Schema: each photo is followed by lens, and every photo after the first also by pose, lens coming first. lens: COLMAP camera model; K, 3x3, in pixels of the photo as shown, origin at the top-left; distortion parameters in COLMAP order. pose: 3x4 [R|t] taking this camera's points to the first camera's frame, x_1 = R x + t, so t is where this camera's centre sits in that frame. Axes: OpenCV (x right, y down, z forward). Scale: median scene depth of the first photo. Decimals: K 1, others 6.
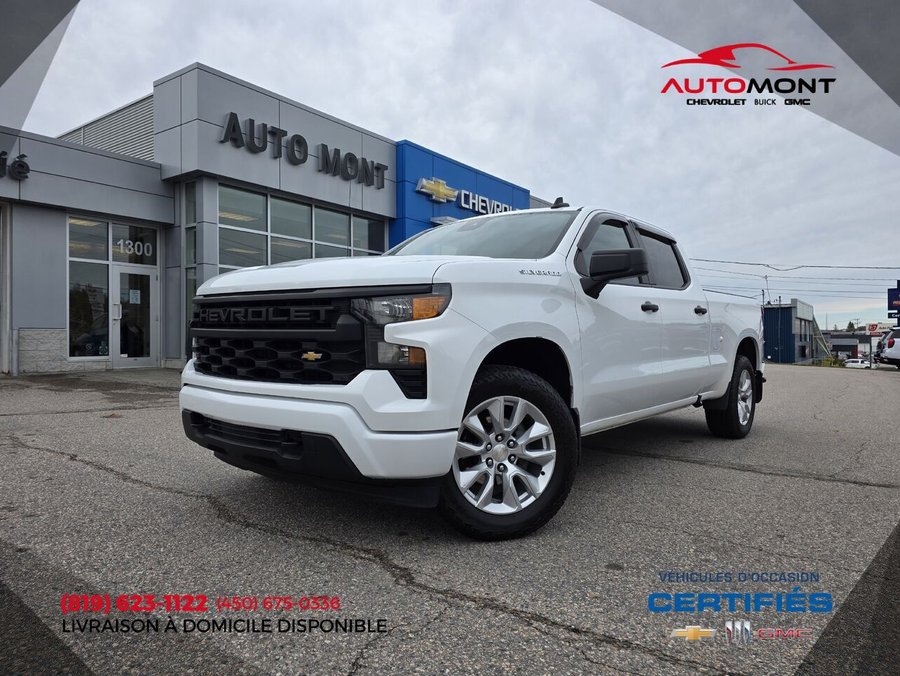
lens RADIAL K [[616.3, 0, 450.0], [0, 616.3, 338.0], [0, 0, 1]] dist [0.023087, -0.002157]
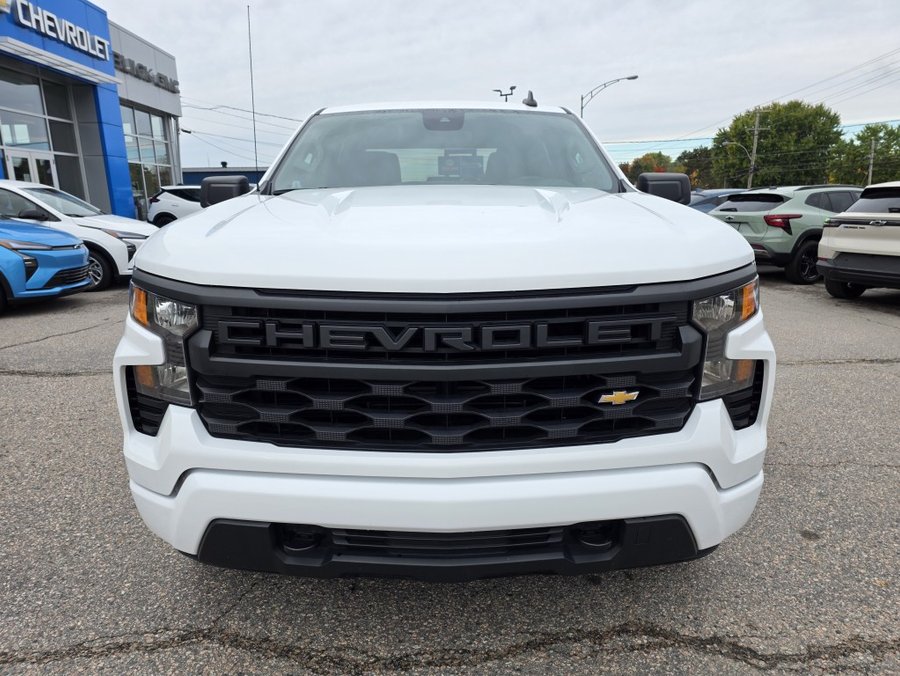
lens RADIAL K [[630.4, 0, 424.4], [0, 630.4, 331.1], [0, 0, 1]] dist [0.008300, -0.001956]
pose [[0.764637, -0.161442, 0.623913, -0.694573], [0.018217, 0.973142, 0.229483, -0.166187], [-0.644204, -0.164105, 0.747041, 0.631966]]
